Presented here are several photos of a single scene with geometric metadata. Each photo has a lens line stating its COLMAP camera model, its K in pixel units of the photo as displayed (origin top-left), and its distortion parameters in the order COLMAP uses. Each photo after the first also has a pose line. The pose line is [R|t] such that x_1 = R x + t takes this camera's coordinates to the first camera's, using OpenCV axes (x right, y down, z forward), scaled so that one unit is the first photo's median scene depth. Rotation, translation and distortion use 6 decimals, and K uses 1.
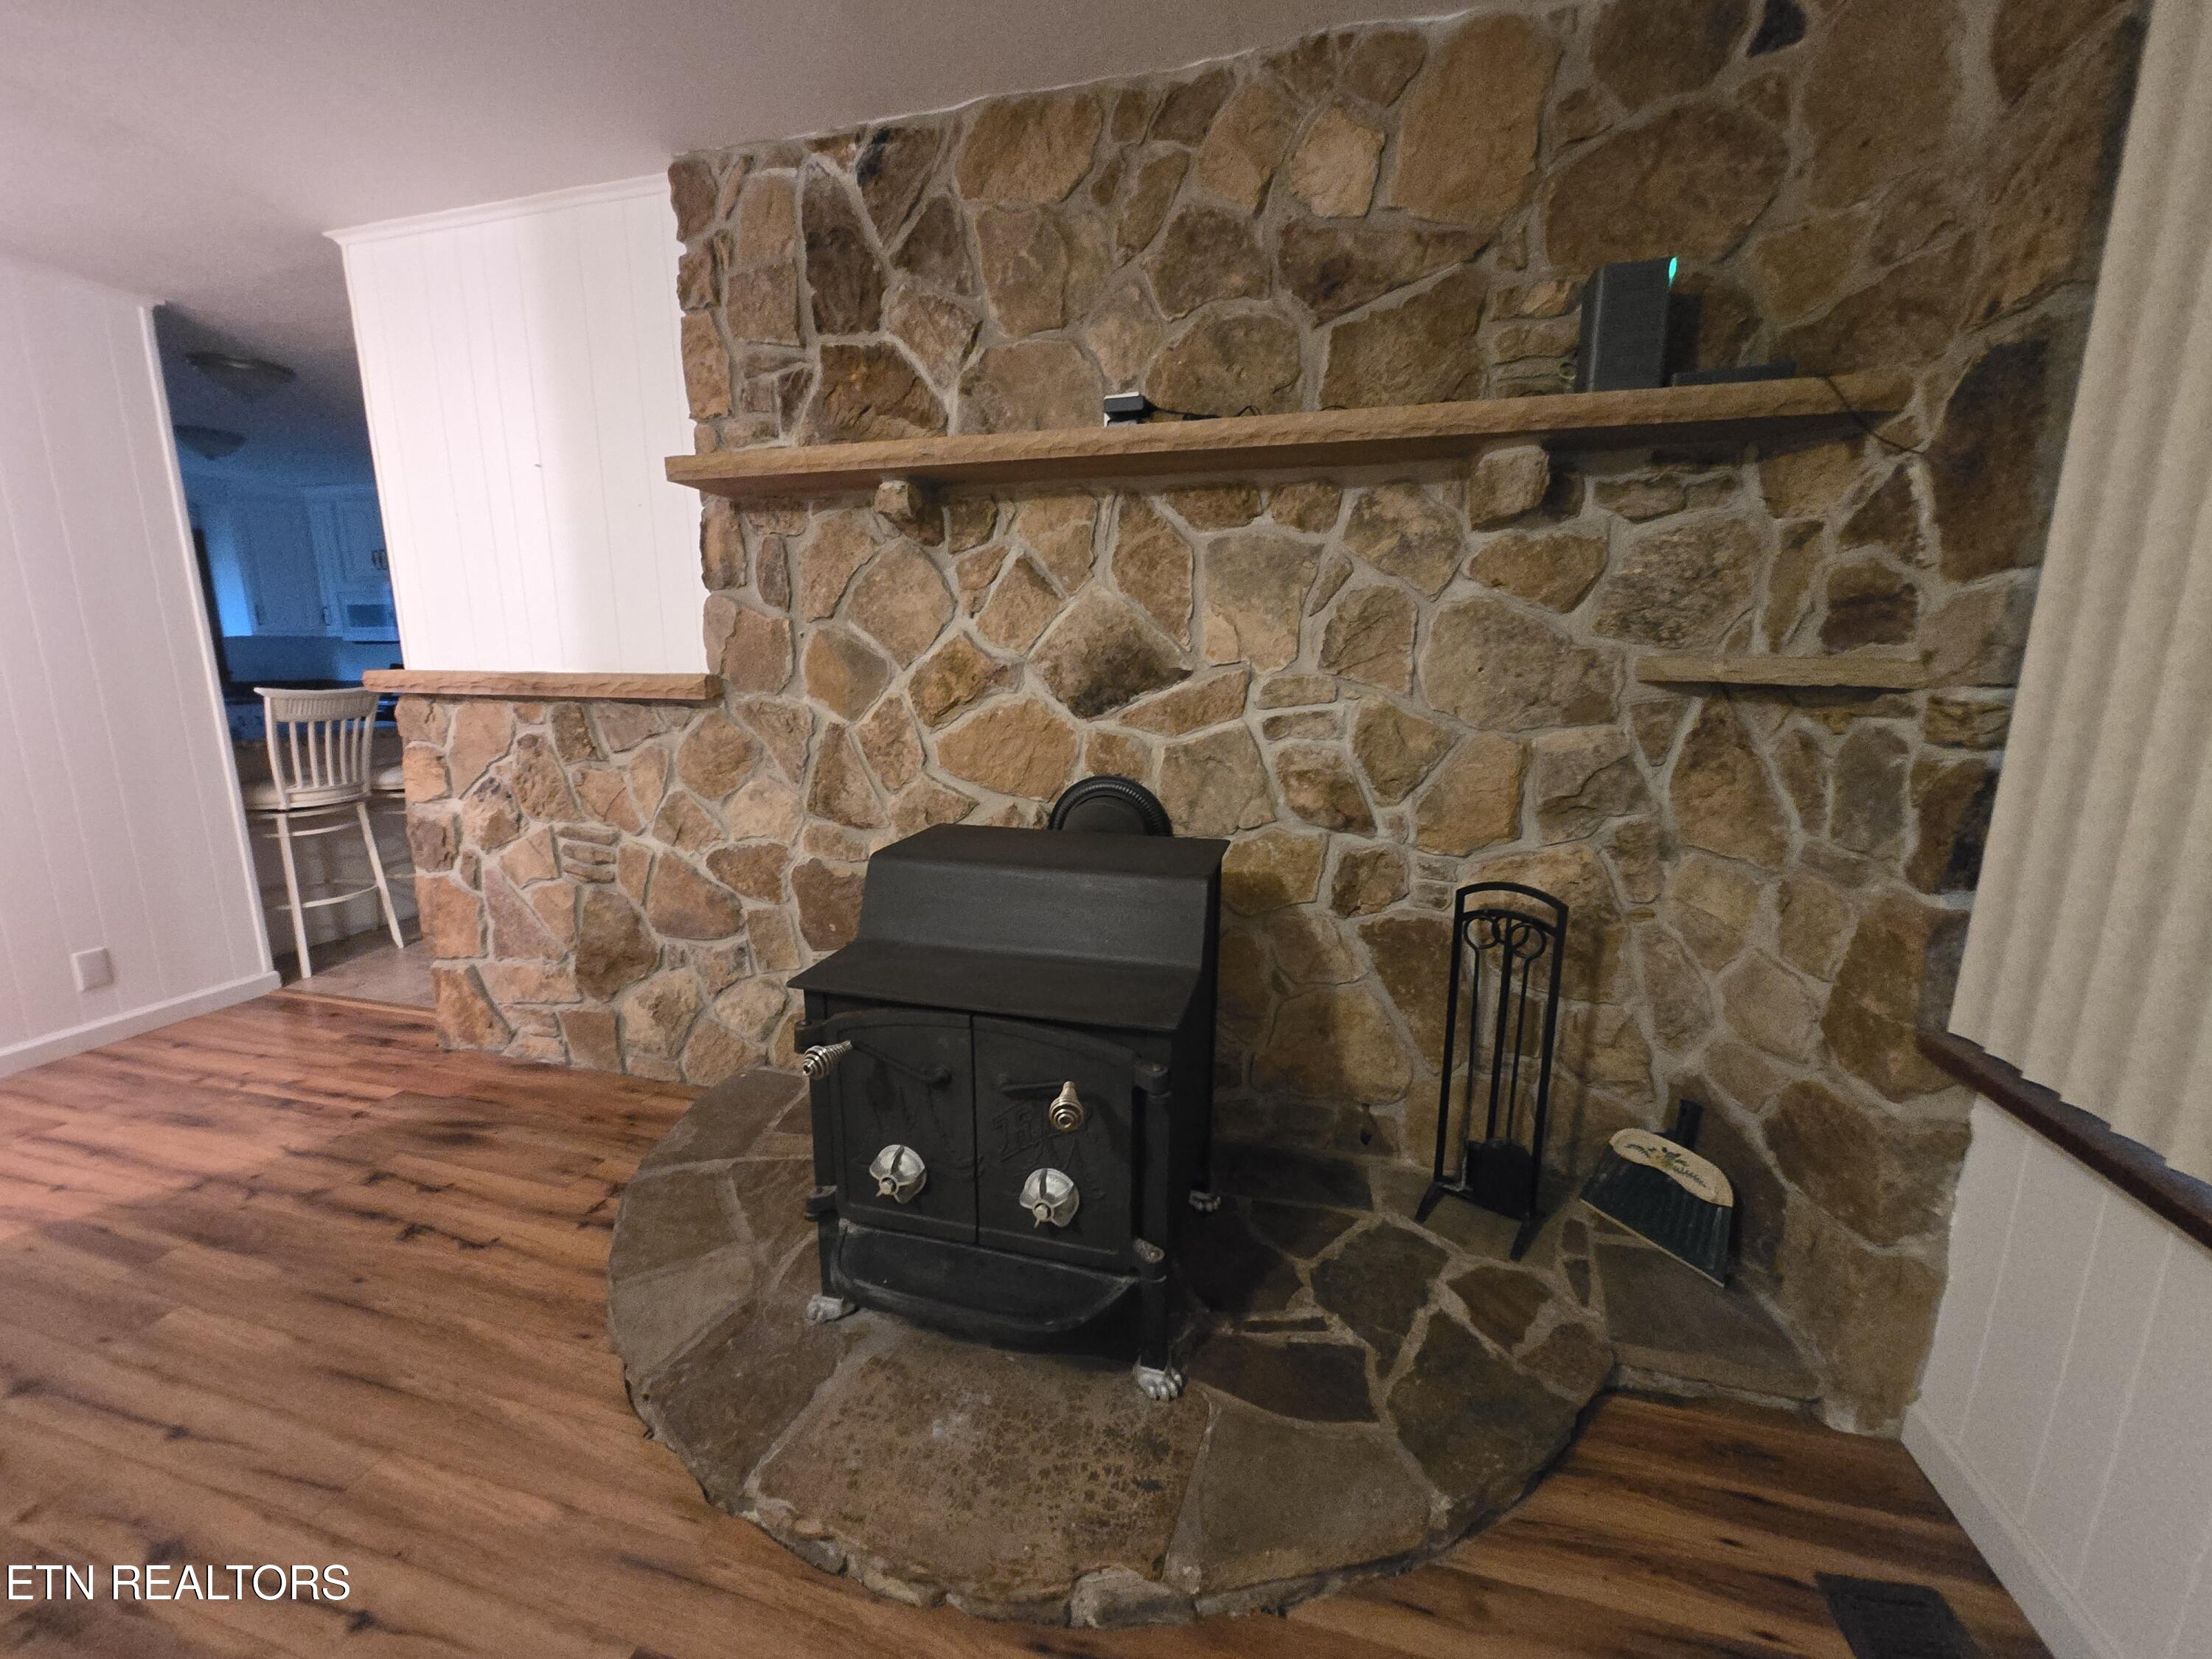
lens RADIAL K [[867.2, 0, 1094.1], [0, 867.2, 826.4], [0, 0, 1]] dist [-0.001485, -0.000459]
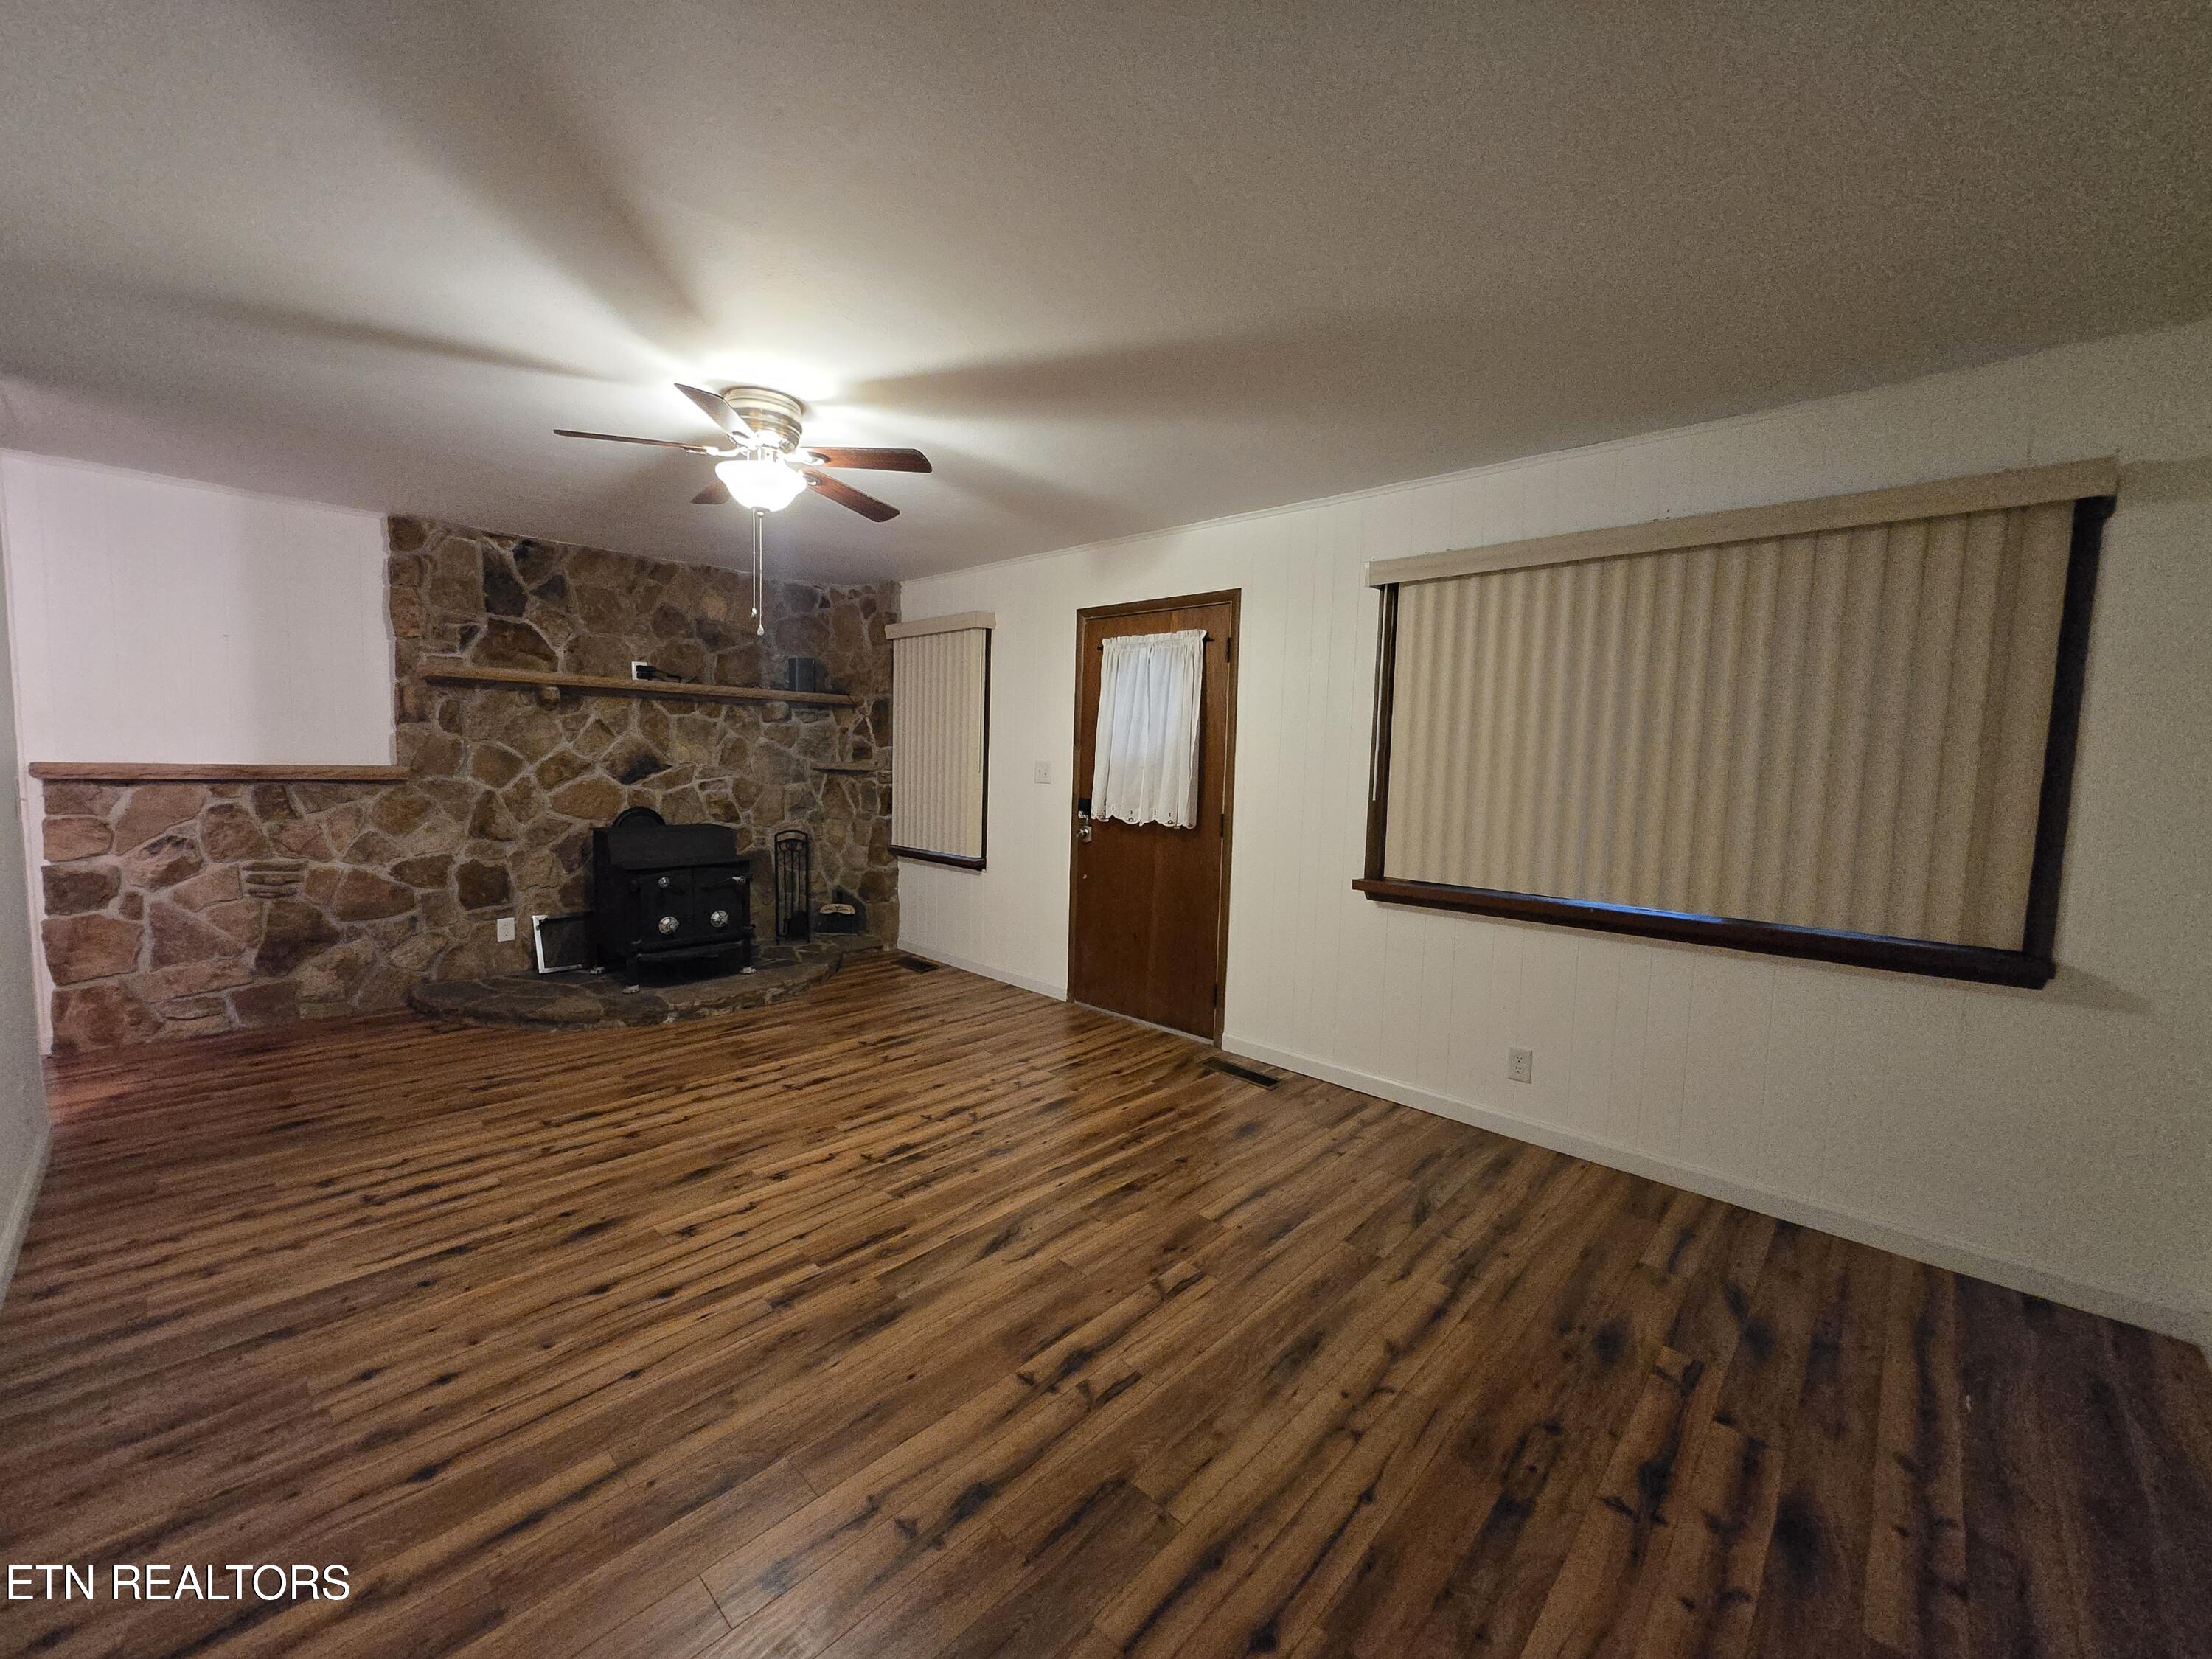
lens RADIAL K [[867.2, 0, 1094.1], [0, 867.2, 826.4], [0, 0, 1]] dist [-0.001485, -0.000459]
pose [[0.475426, -0.060975, 0.877640, -1.566509], [0.144676, 0.989432, -0.009631, 0.211487], [-0.867778, 0.131552, 0.479223, -1.326619]]
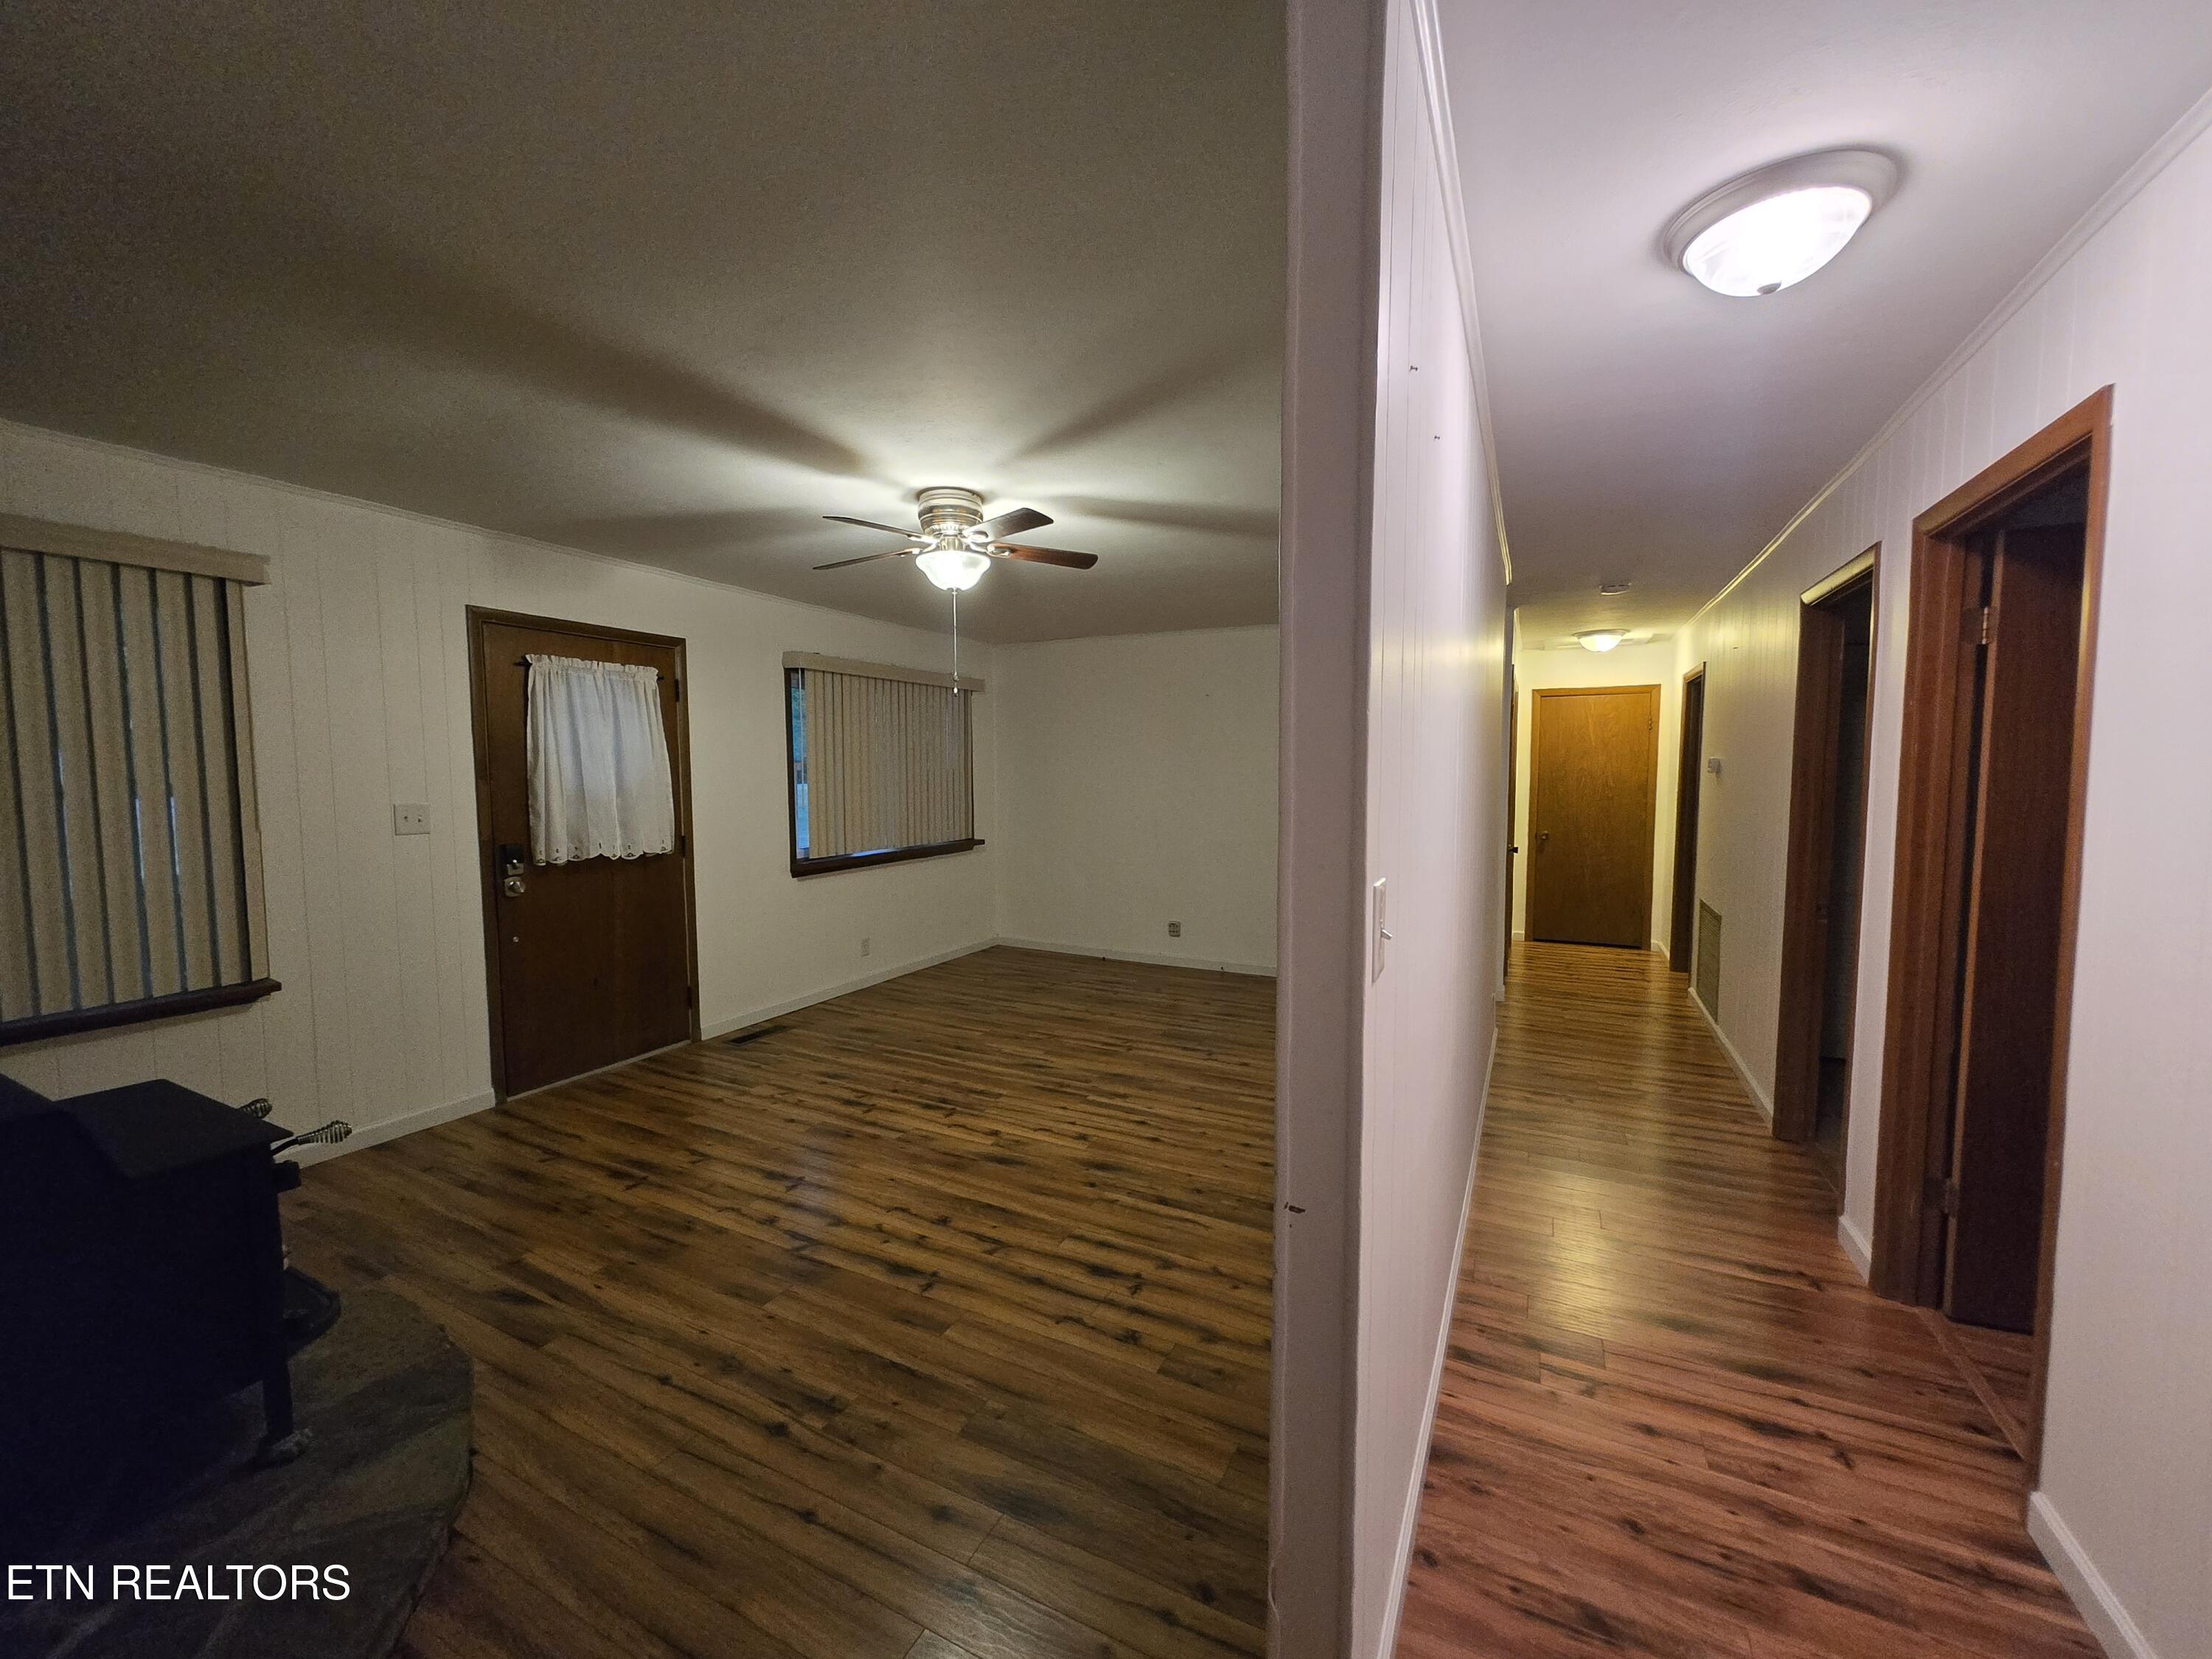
lens RADIAL K [[878.5, 0, 1081.7], [0, 878.5, 830.9], [0, 0, 1]] dist [-0.000532, -0.000116]
pose [[-0.976248, -0.013155, 0.216256, -1.174544], [0.043884, 0.965458, 0.256835, -0.340798], [-0.212165, 0.260225, -0.941950, 1.267674]]
